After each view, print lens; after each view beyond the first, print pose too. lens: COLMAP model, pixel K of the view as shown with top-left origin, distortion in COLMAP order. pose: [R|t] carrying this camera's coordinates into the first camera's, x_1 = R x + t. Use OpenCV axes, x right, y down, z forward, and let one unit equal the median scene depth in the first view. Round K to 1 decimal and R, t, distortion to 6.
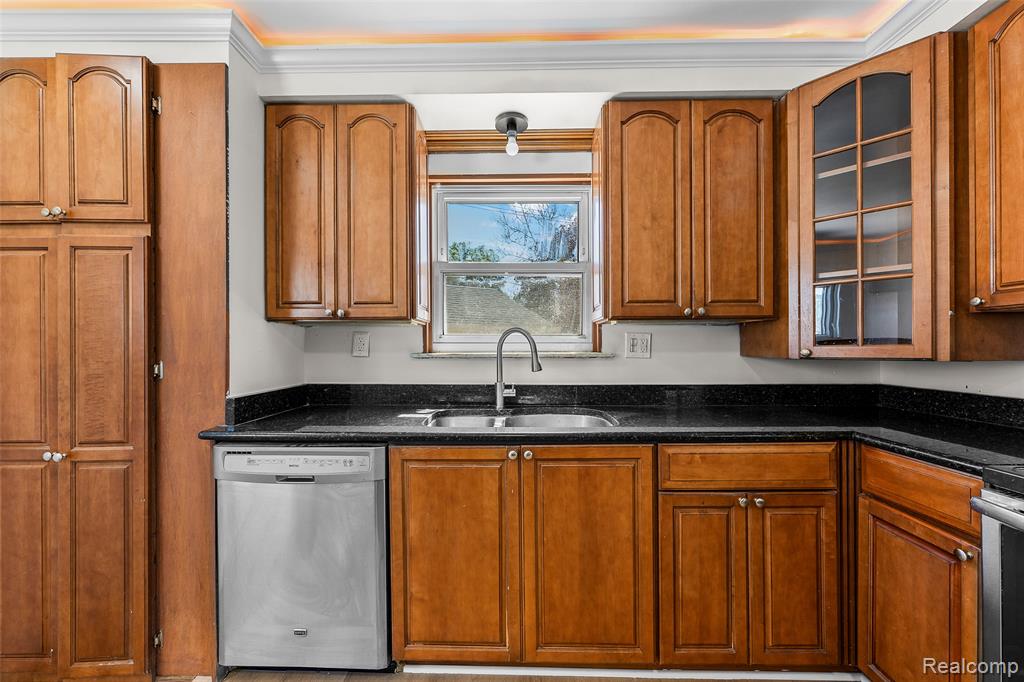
lens RADIAL K [[406.7, 0, 511.4], [0, 406.7, 346.5], [0, 0, 1]] dist [-0.002611, -0.000097]
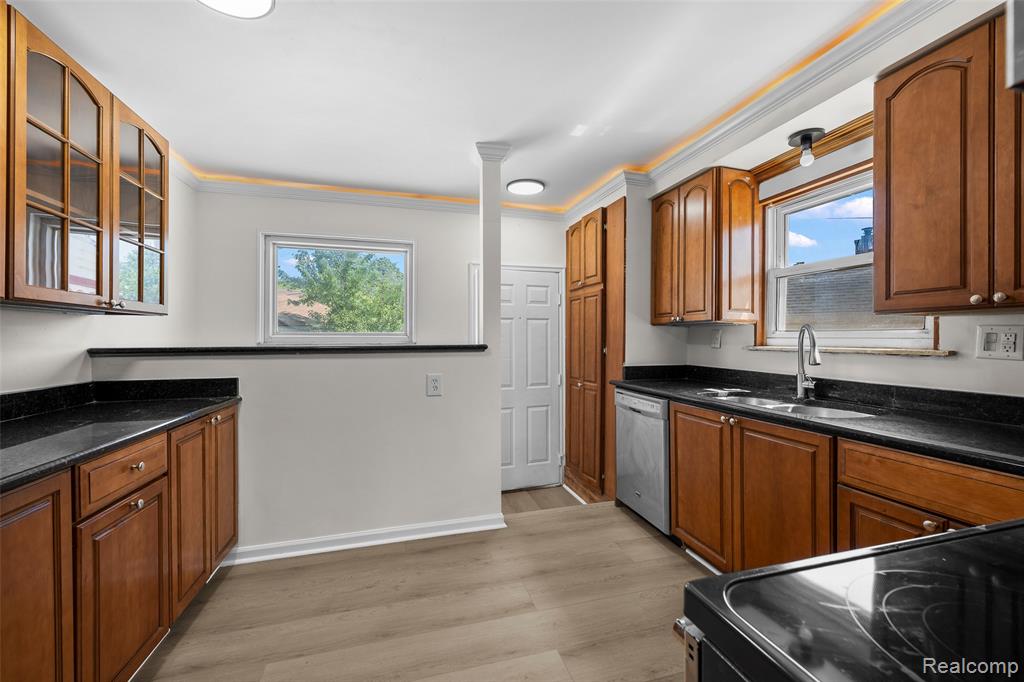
lens RADIAL K [[406.7, 0, 511.8], [0, 406.7, 339.0], [0, 0, 1]] dist [-0.002611, -0.000097]
pose [[0.286746, 0.005227, -0.957992, 0.911285], [-0.007256, 0.999968, 0.003284, -0.005378], [0.957979, 0.006009, 0.286775, -0.074773]]
